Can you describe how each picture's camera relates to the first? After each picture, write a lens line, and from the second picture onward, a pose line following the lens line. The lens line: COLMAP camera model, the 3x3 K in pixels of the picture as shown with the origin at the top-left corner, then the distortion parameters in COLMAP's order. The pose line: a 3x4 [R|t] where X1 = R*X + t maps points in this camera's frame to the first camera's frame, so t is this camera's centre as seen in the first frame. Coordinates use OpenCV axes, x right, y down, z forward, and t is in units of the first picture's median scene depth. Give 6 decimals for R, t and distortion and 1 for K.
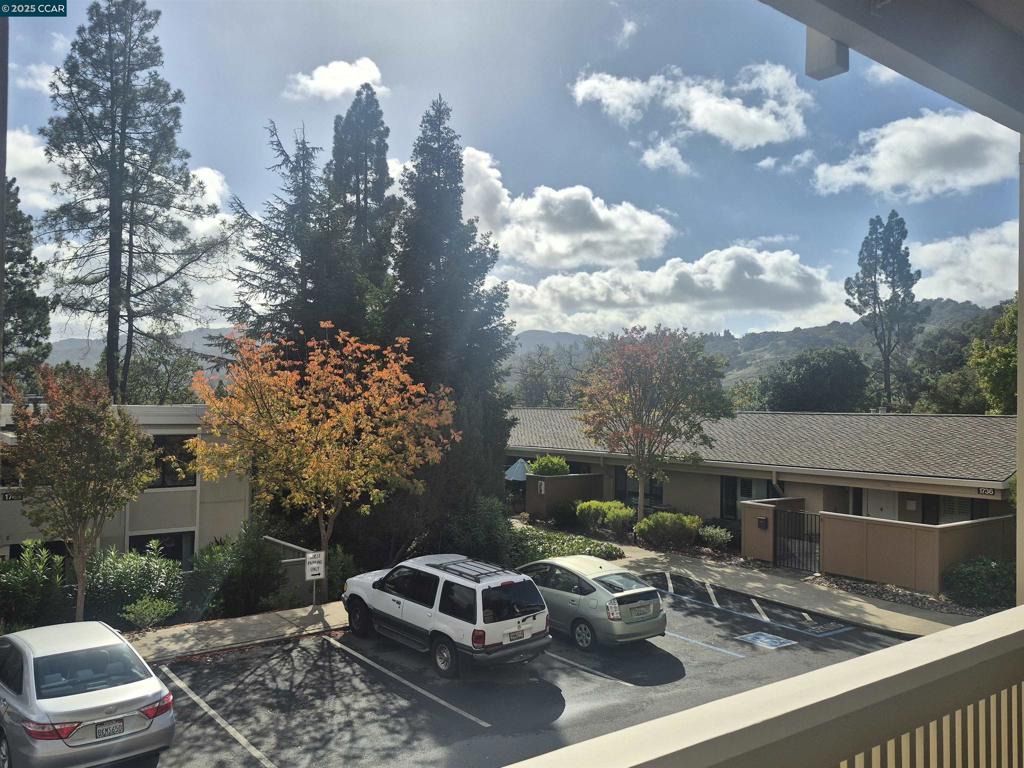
lens RADIAL K [[704.2, 0, 514.7], [0, 704.2, 387.0], [0, 0, 1]] dist [0.118572, 0.000166]
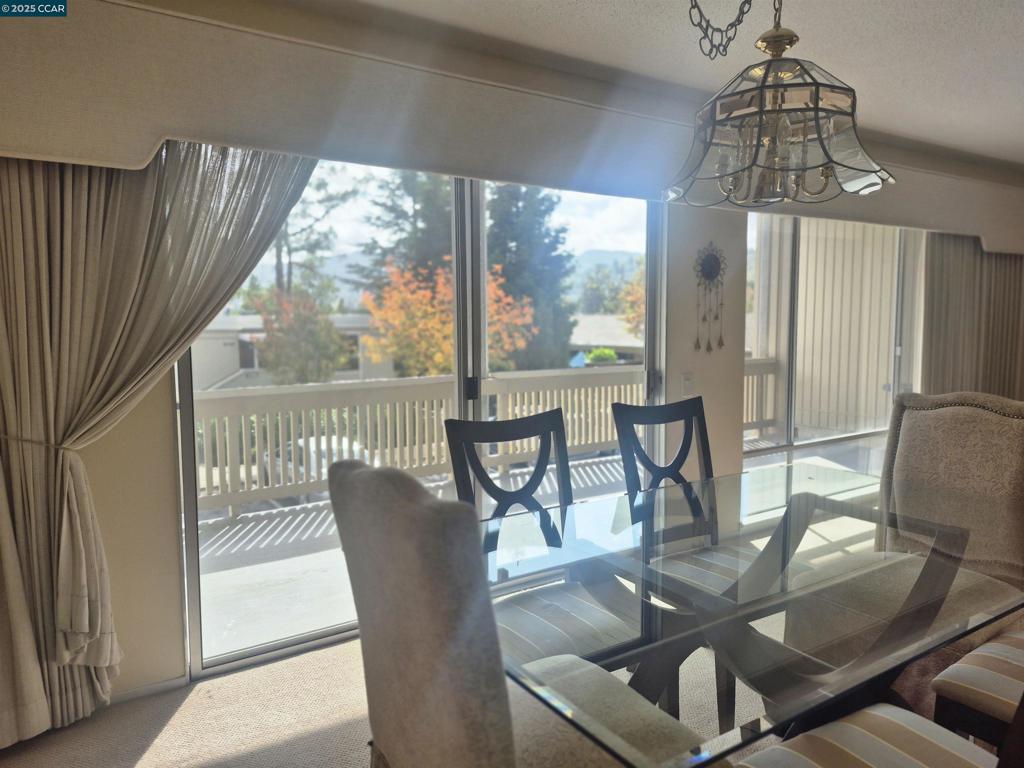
lens RADIAL K [[704.2, 0, 514.7], [0, 704.2, 387.0], [0, 0, 1]] dist [0.118572, 0.000166]
pose [[0.994961, -0.012386, -0.099494, 0.015665], [0.024113, 0.992775, 0.117543, 0.007440], [0.097319, -0.119349, 0.988071, -0.358885]]
